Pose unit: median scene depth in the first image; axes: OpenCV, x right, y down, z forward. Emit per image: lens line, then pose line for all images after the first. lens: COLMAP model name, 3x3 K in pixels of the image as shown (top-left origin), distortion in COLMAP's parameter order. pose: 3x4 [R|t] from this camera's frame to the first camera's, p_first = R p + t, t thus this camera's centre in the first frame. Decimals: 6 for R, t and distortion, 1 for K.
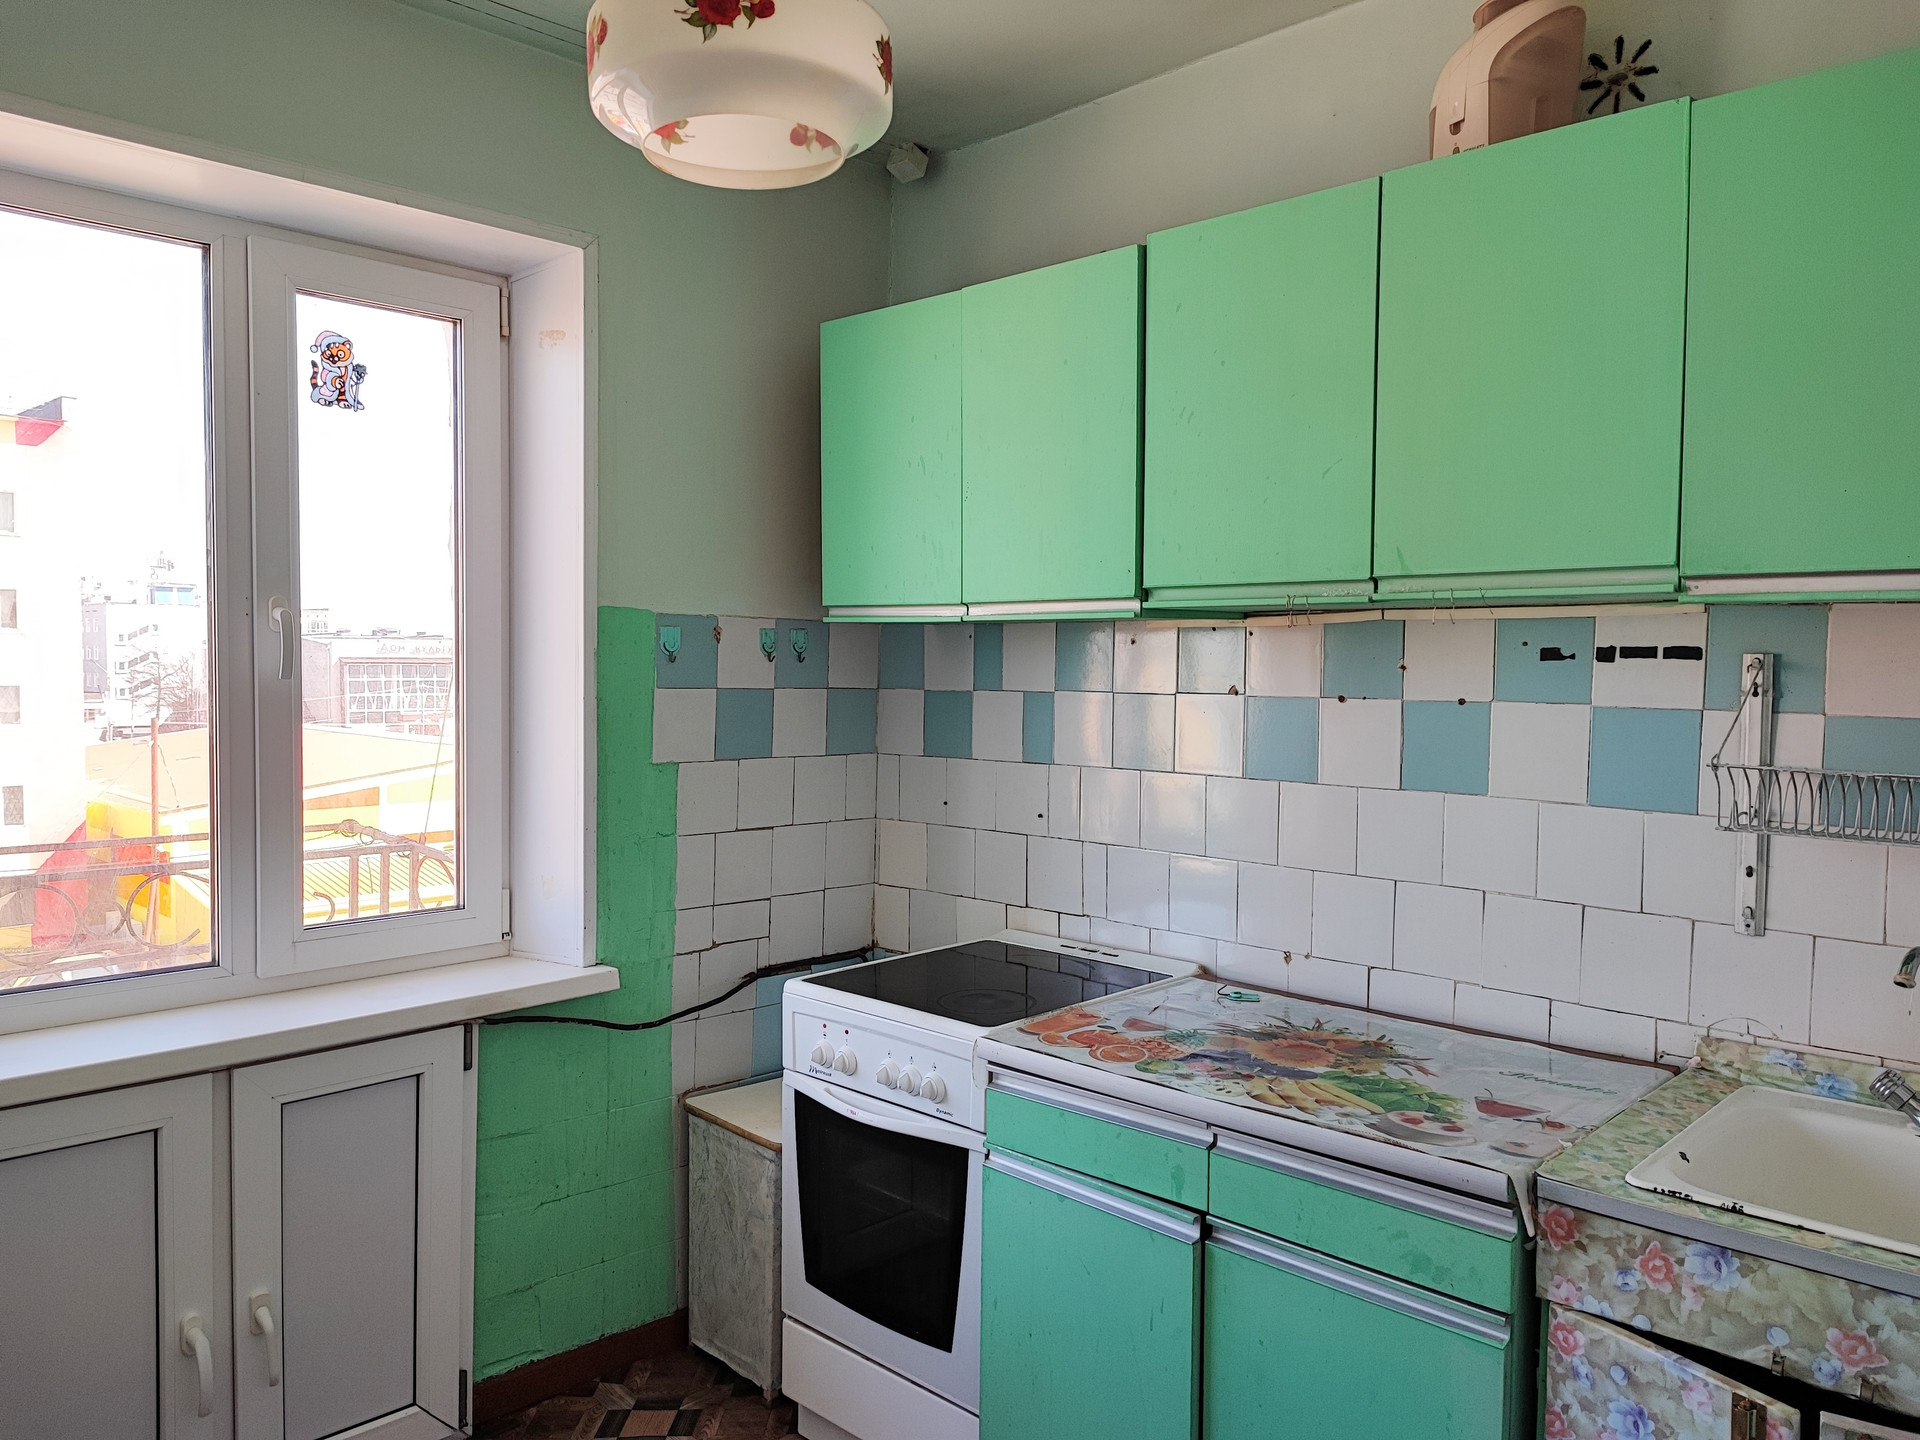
lens RADIAL K [[1385.3, 0, 959.0], [0, 1385.3, 724.0], [0, 0, 1]] dist [0.054071, -0.065519]
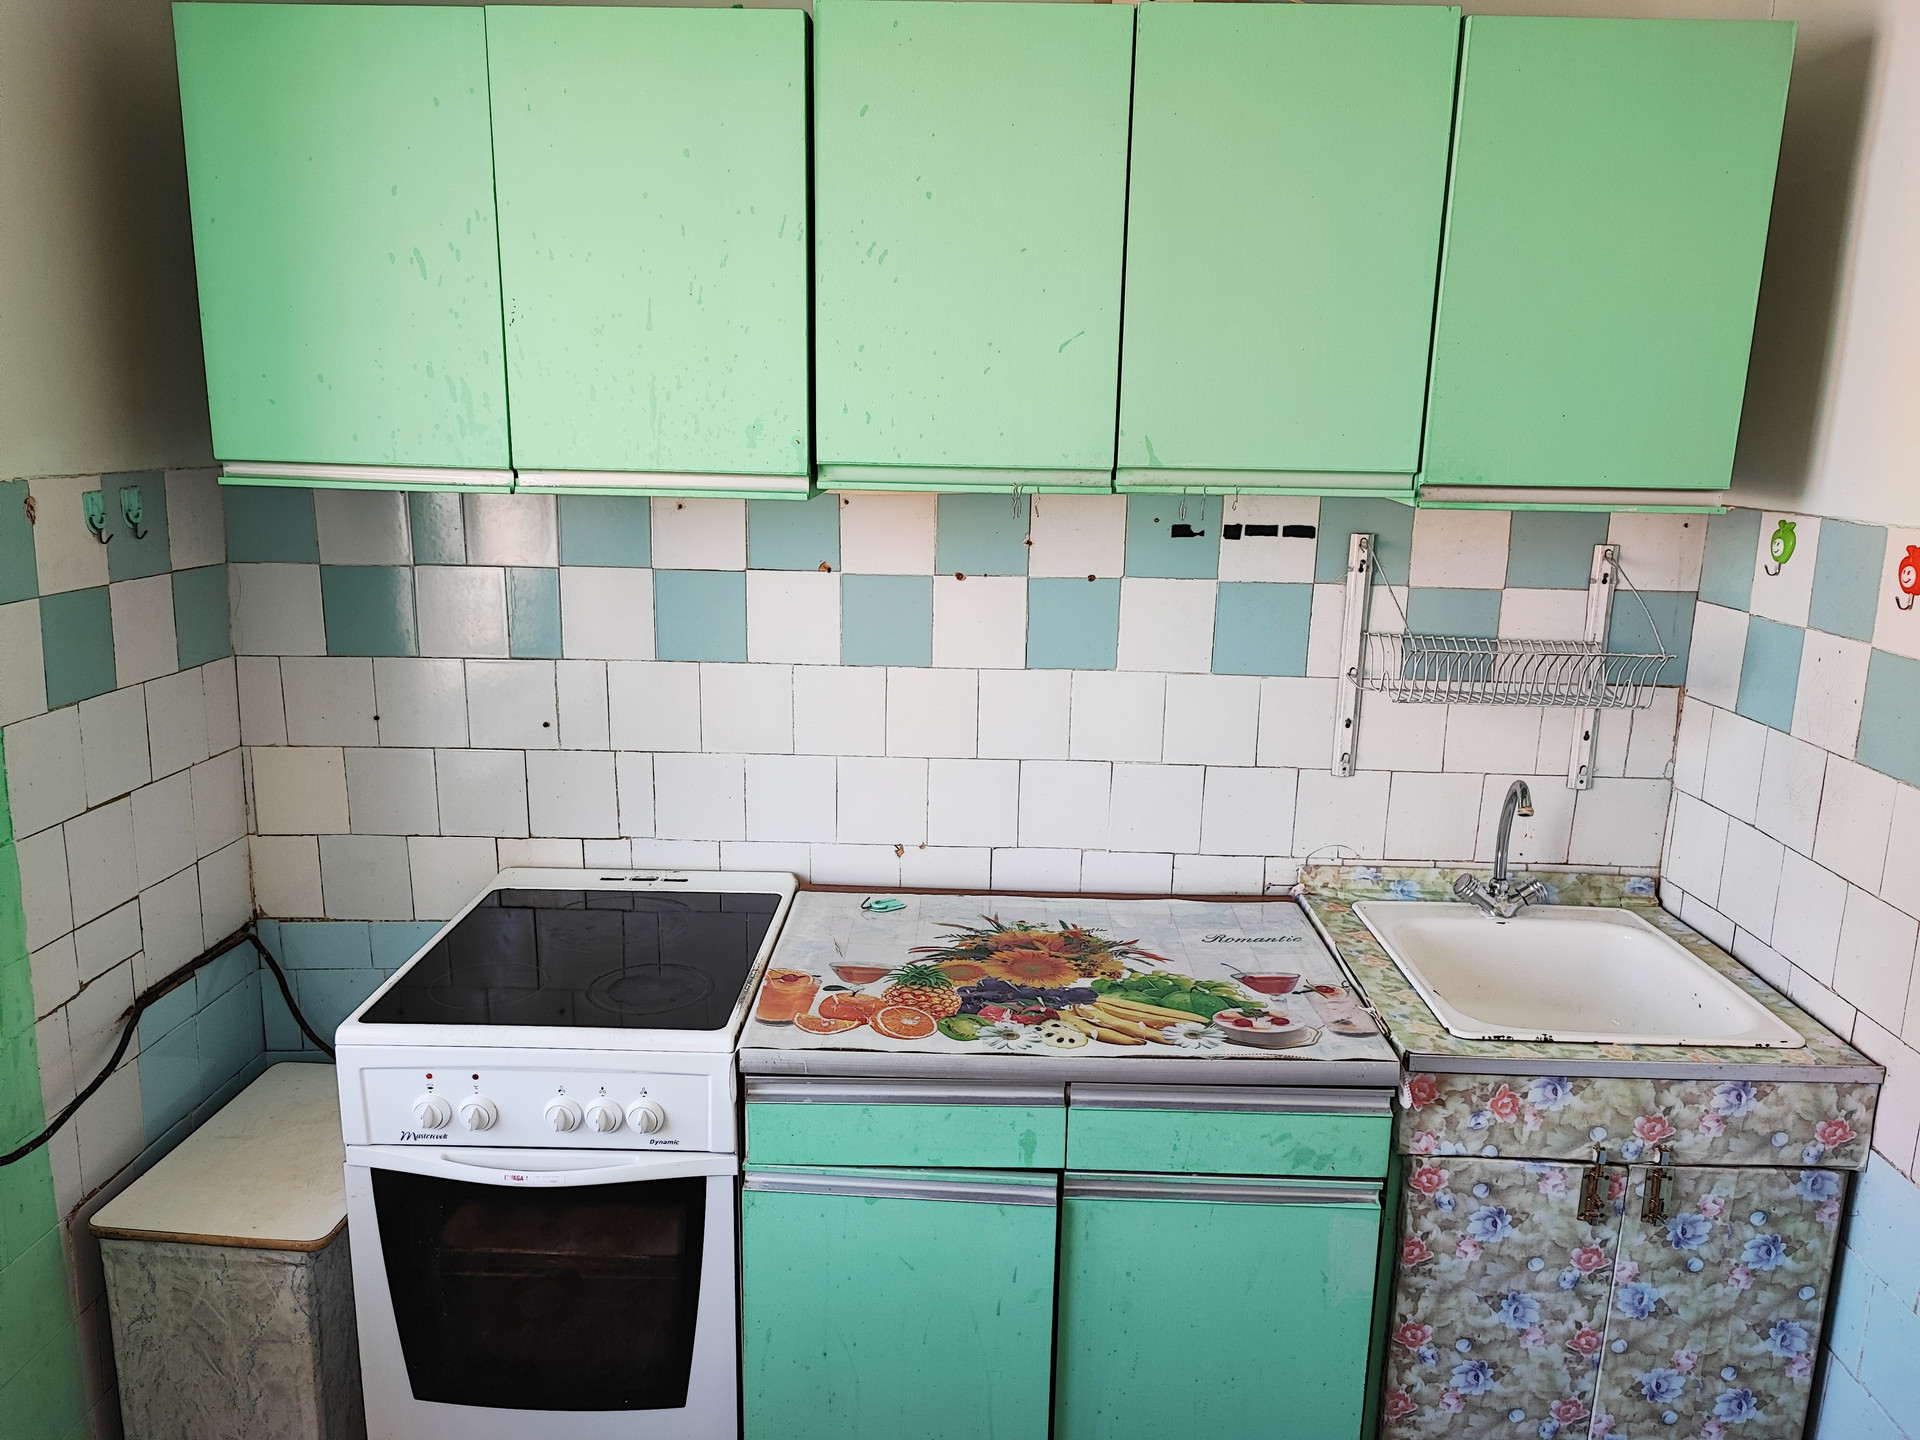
lens RADIAL K [[1385.3, 0, 959.0], [0, 1385.3, 724.0], [0, 0, 1]] dist [0.054071, -0.065519]
pose [[0.737065, -0.142803, 0.660562, -0.419910], [0.020321, 0.981662, 0.189545, -0.115116], [-0.675516, -0.126284, 0.726450, 0.372983]]
